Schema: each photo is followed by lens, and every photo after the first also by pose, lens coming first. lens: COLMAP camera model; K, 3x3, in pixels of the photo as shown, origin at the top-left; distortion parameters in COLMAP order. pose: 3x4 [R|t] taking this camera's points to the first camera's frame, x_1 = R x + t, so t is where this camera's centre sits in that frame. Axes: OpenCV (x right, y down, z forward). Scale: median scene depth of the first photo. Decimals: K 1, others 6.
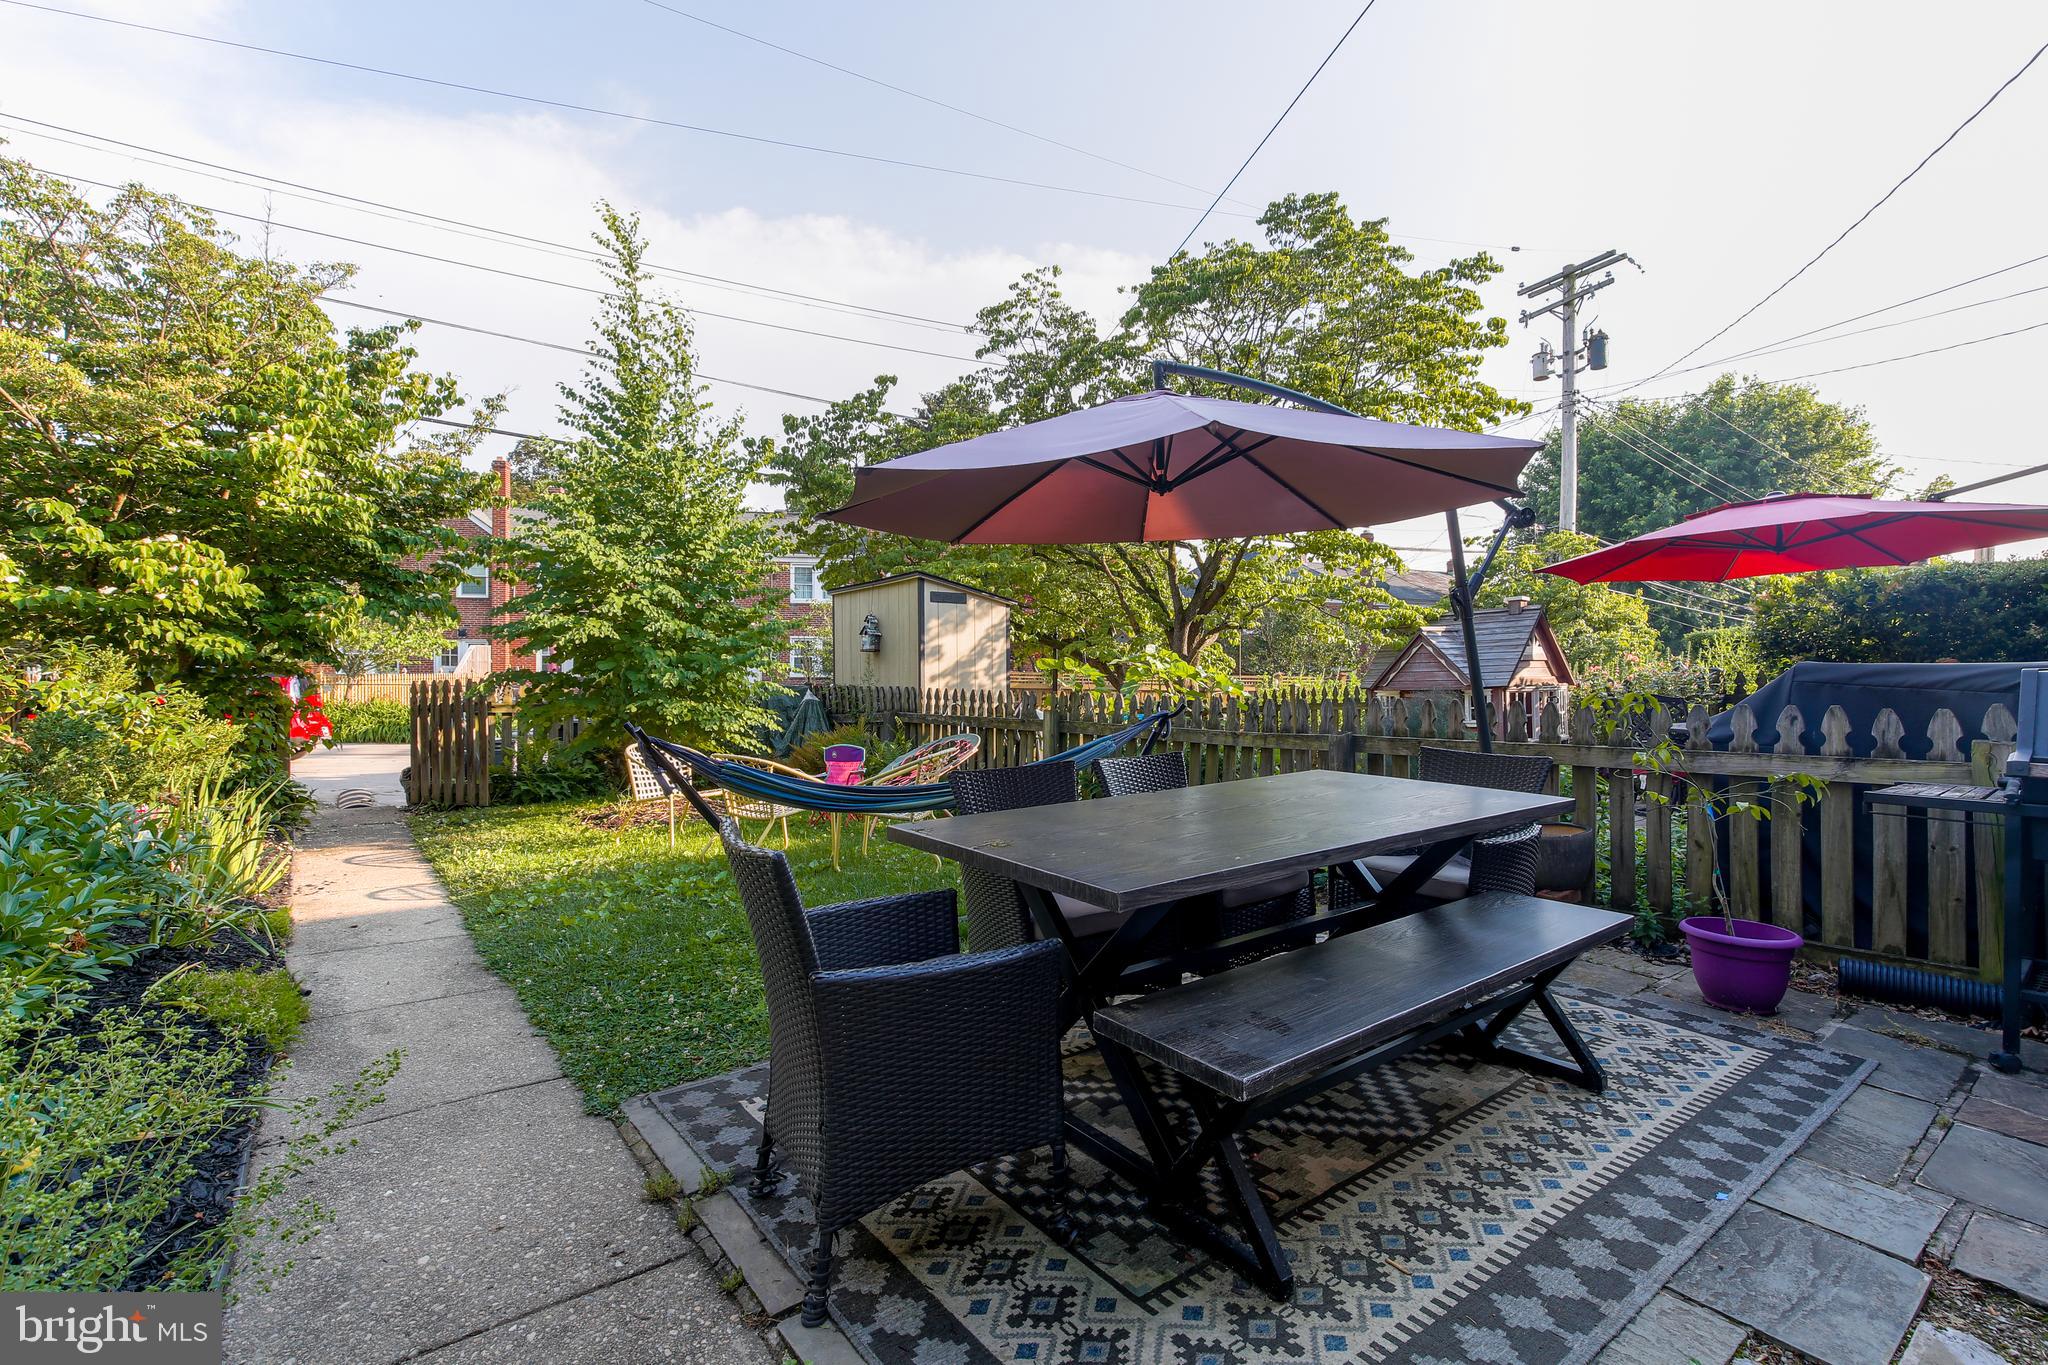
lens RADIAL K [[926.8, 0, 1033.0], [0, 926.8, 678.7], [0, 0, 1]] dist [-0.009581, 0.002958]
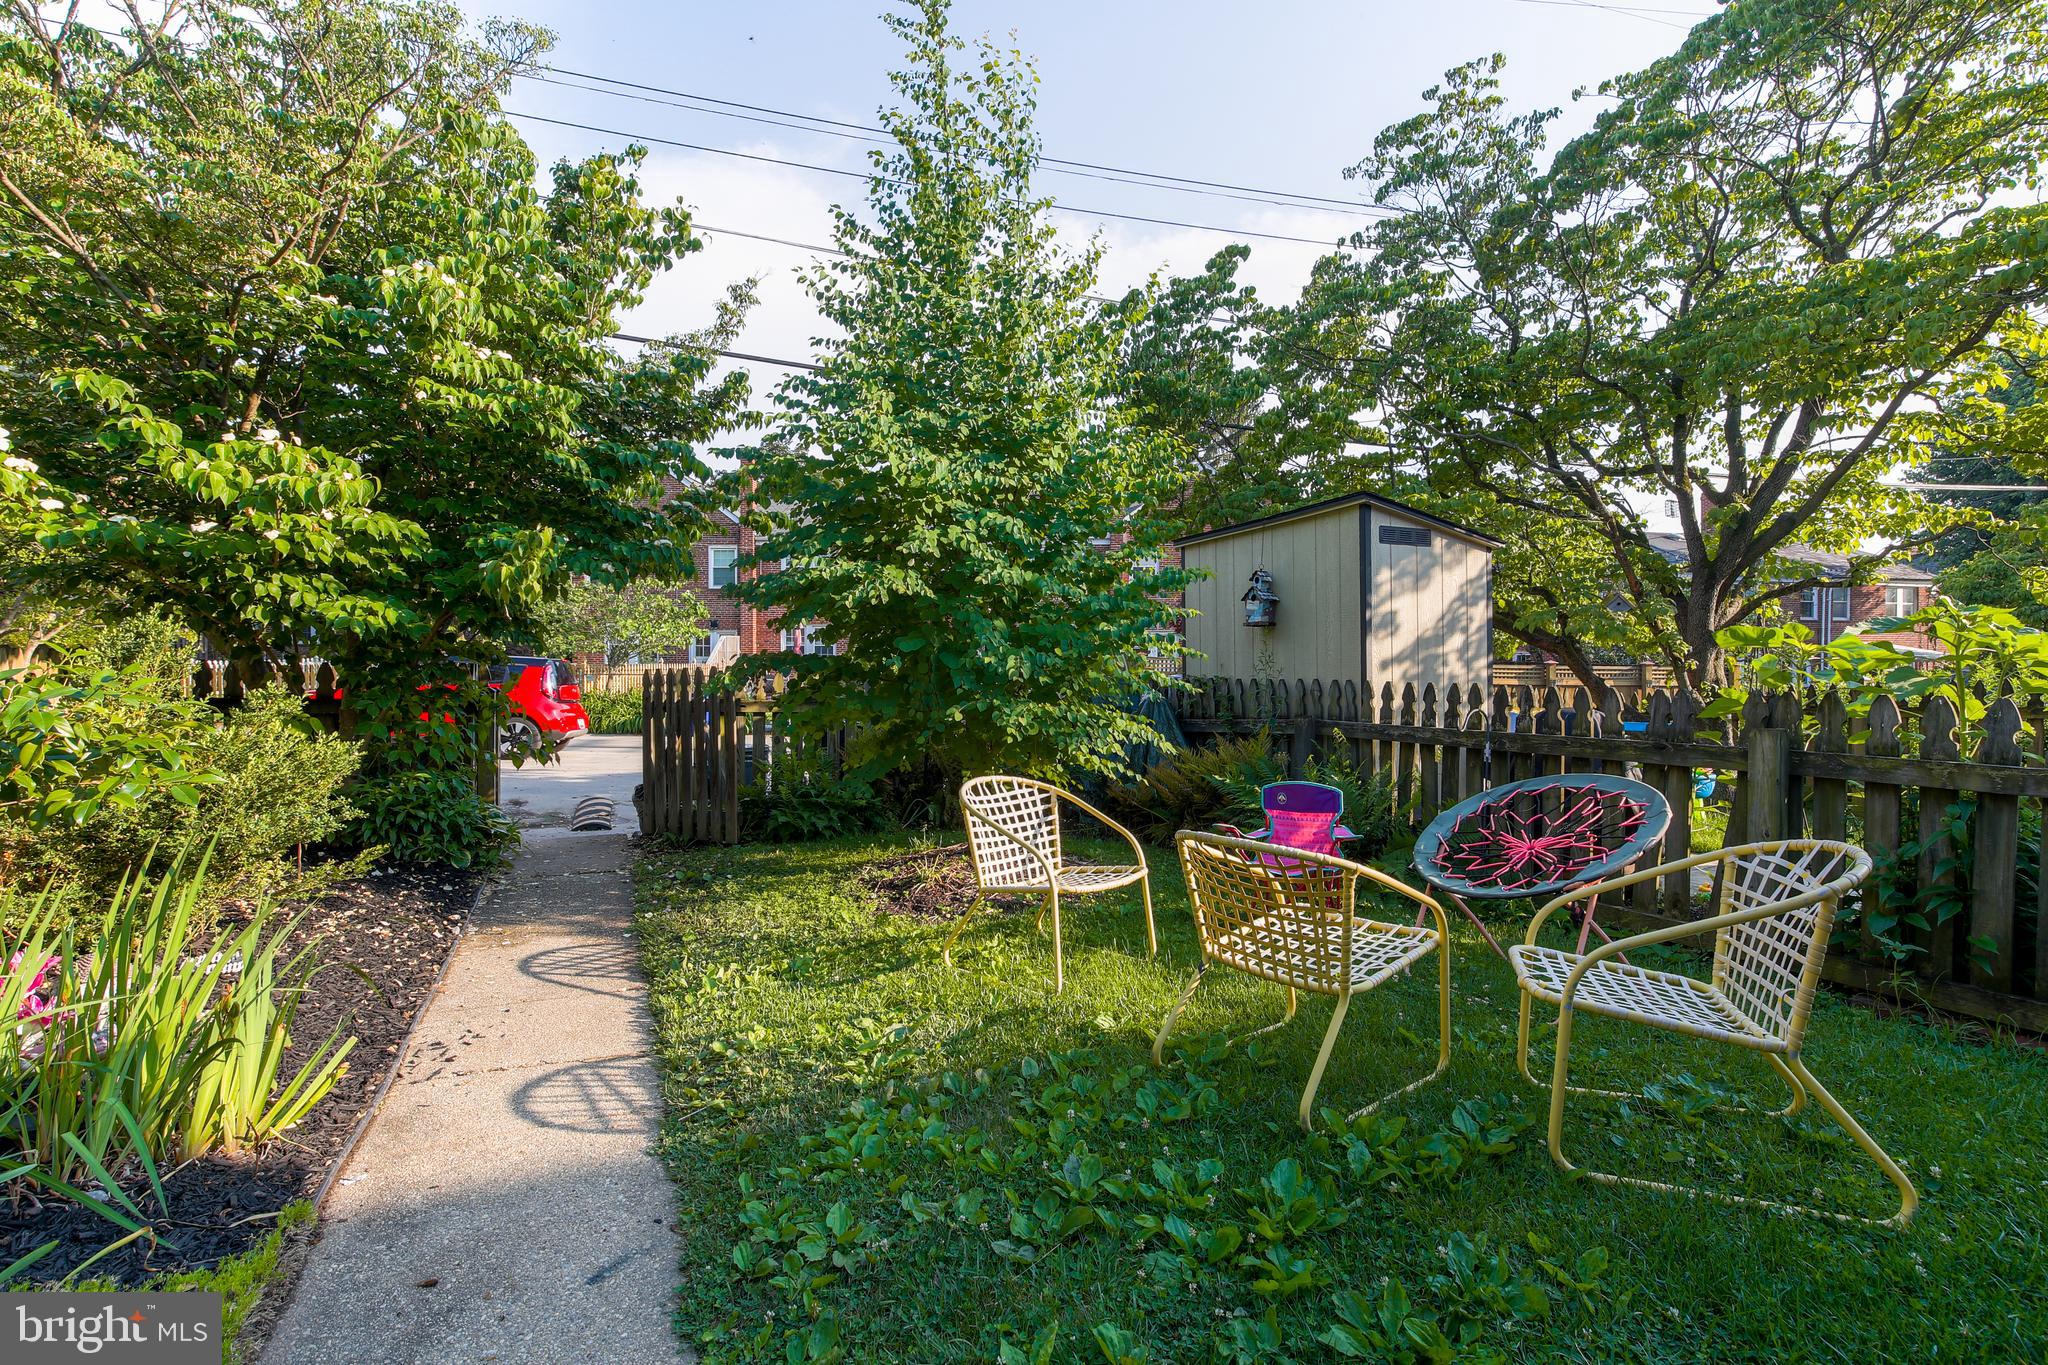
lens RADIAL K [[926.8, 0, 1021.5], [0, 926.8, 679.8], [0, 0, 1]] dist [-0.009581, 0.002958]
pose [[0.972392, 0.002998, -0.233336, -0.233988], [-0.000474, 0.999941, 0.010871, 0.003107], [0.233354, -0.010460, 0.972335, 0.399577]]
